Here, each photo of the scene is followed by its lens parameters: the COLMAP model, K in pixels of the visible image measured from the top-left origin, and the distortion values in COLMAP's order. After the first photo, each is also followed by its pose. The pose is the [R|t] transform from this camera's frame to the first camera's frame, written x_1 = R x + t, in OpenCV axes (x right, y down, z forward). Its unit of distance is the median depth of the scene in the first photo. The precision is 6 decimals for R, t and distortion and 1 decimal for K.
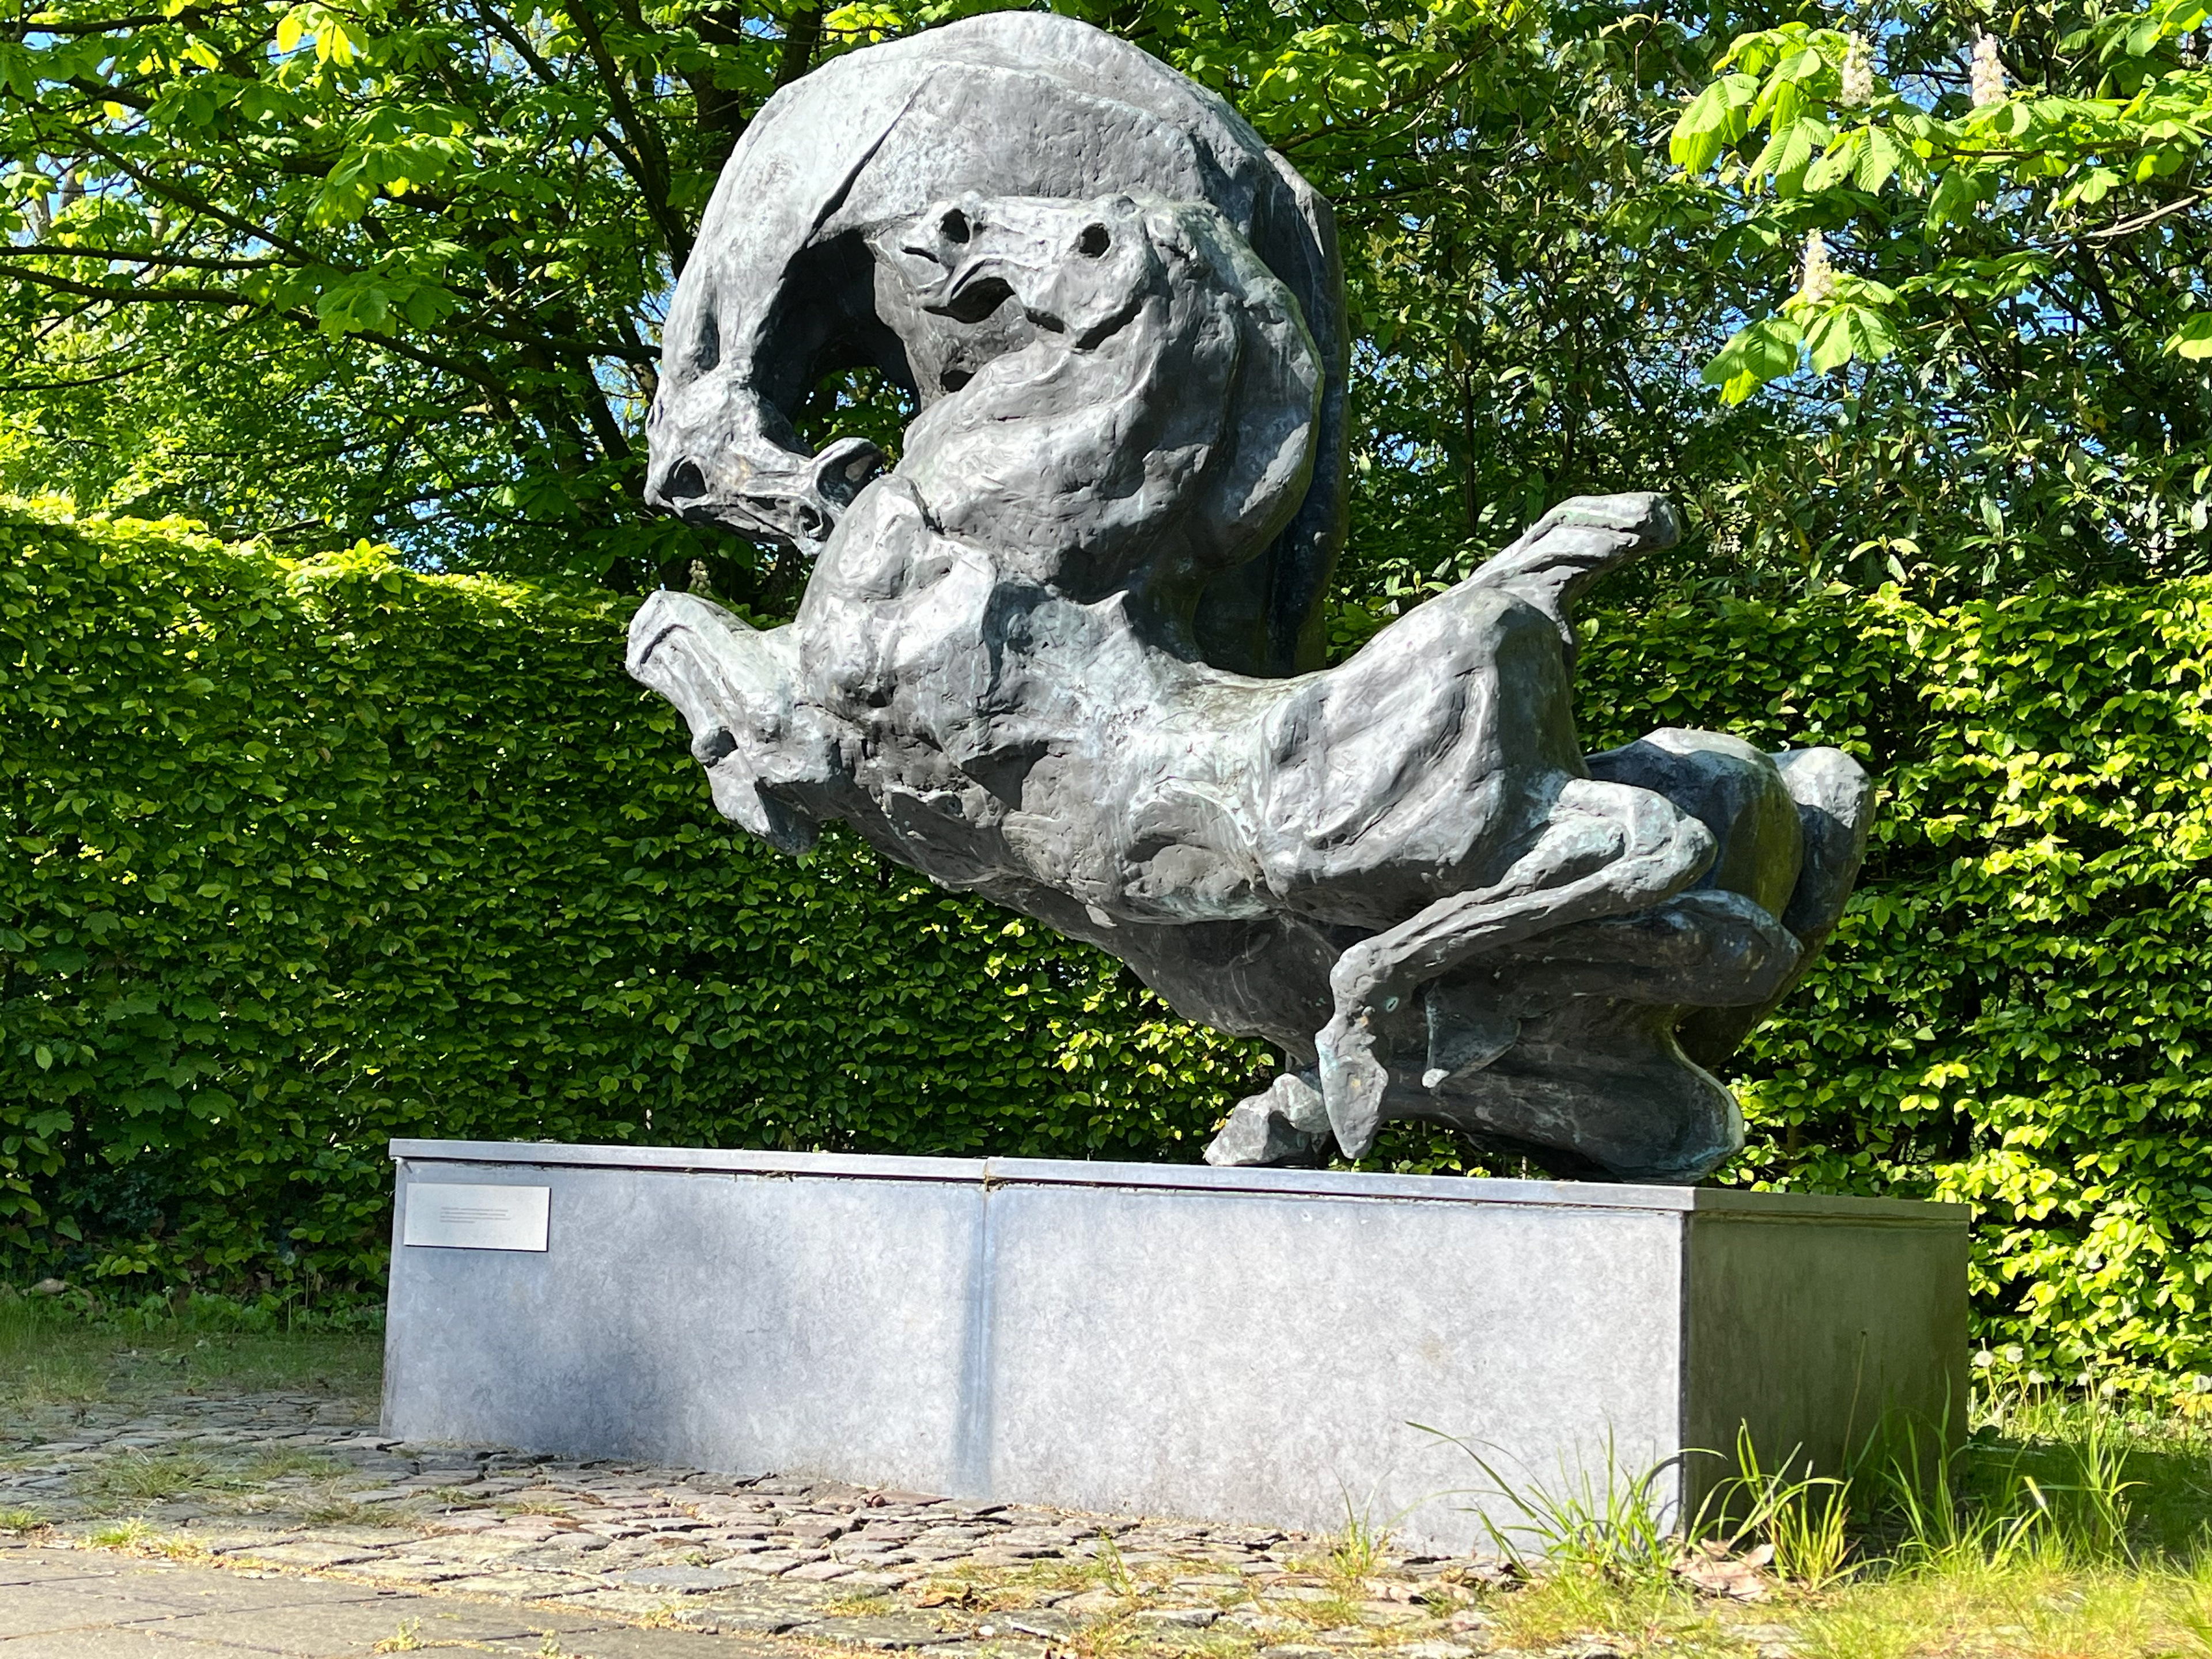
lens RADIAL K [[2811.8, 0, 1101.6], [0, 2811.8, 862.4], [0, 0, 1]] dist [0.135811, -0.445173]
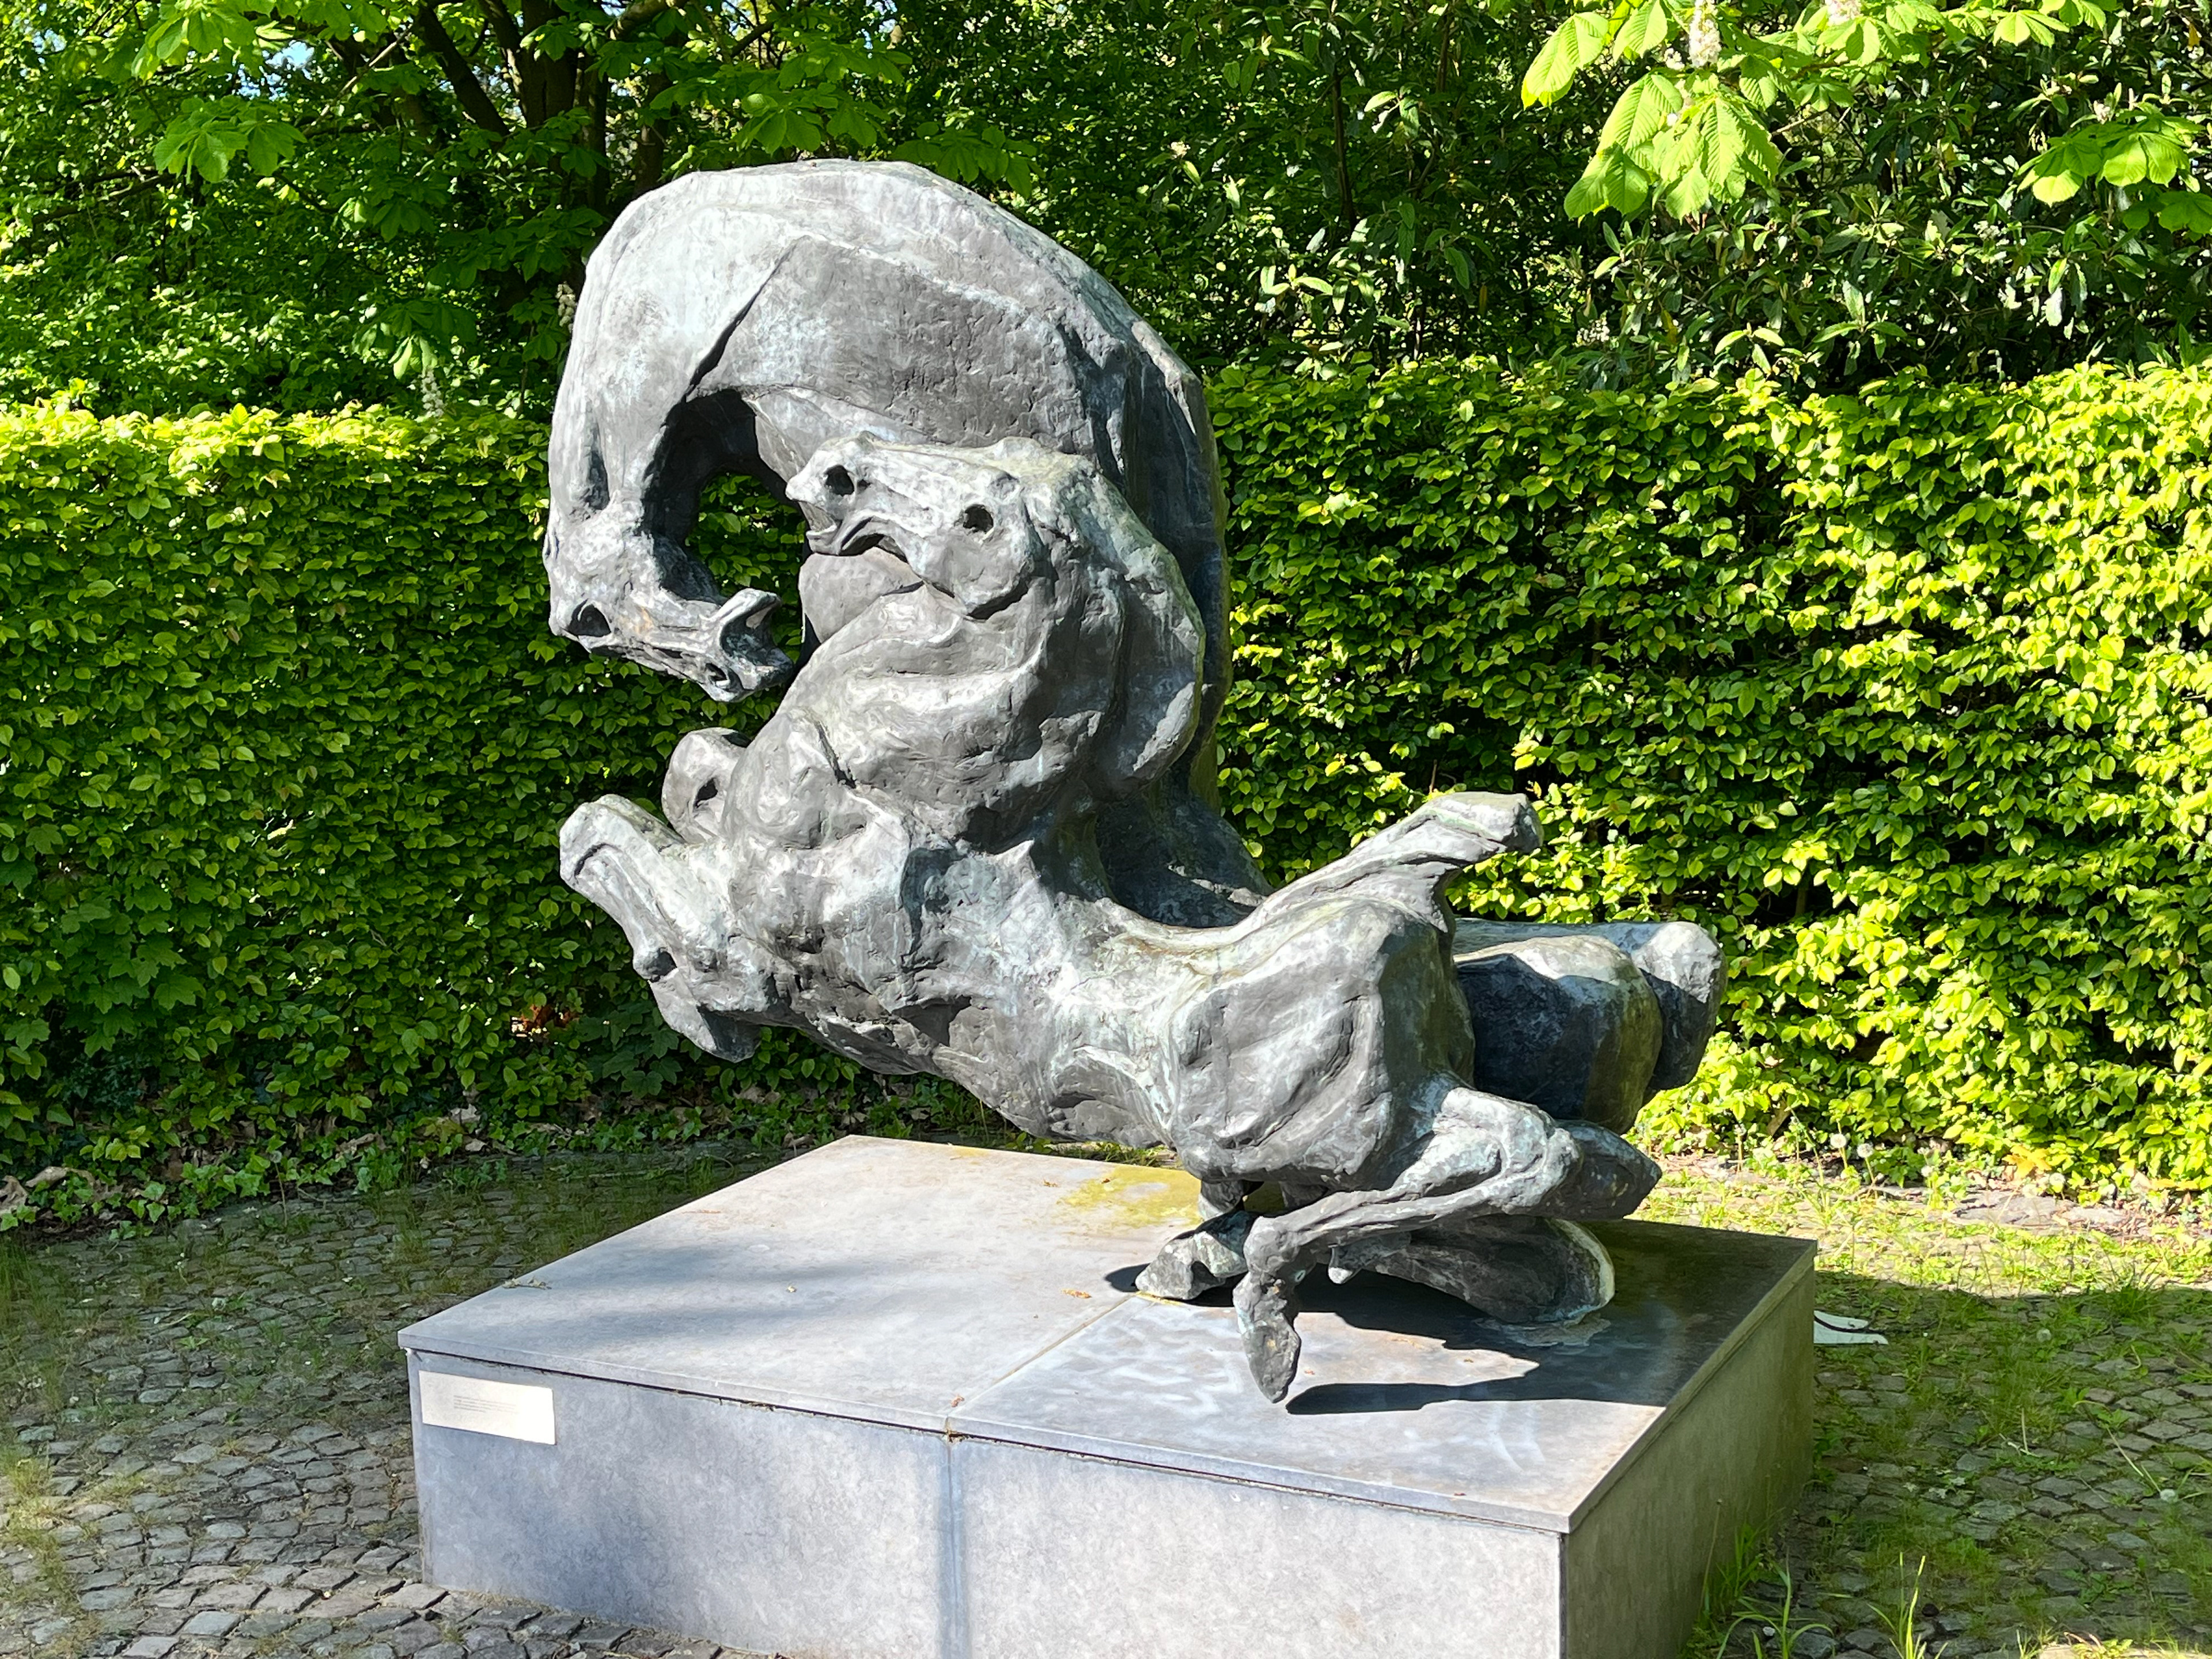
lens RADIAL K [[2811.8, 0, 1101.6], [0, 2811.8, 862.4], [0, 0, 1]] dist [0.135811, -0.445173]
pose [[0.996968, -0.072856, 0.027320, 0.004917], [0.063308, 0.963644, 0.259580, -0.333220], [-0.045239, -0.257064, 0.965335, -0.029852]]
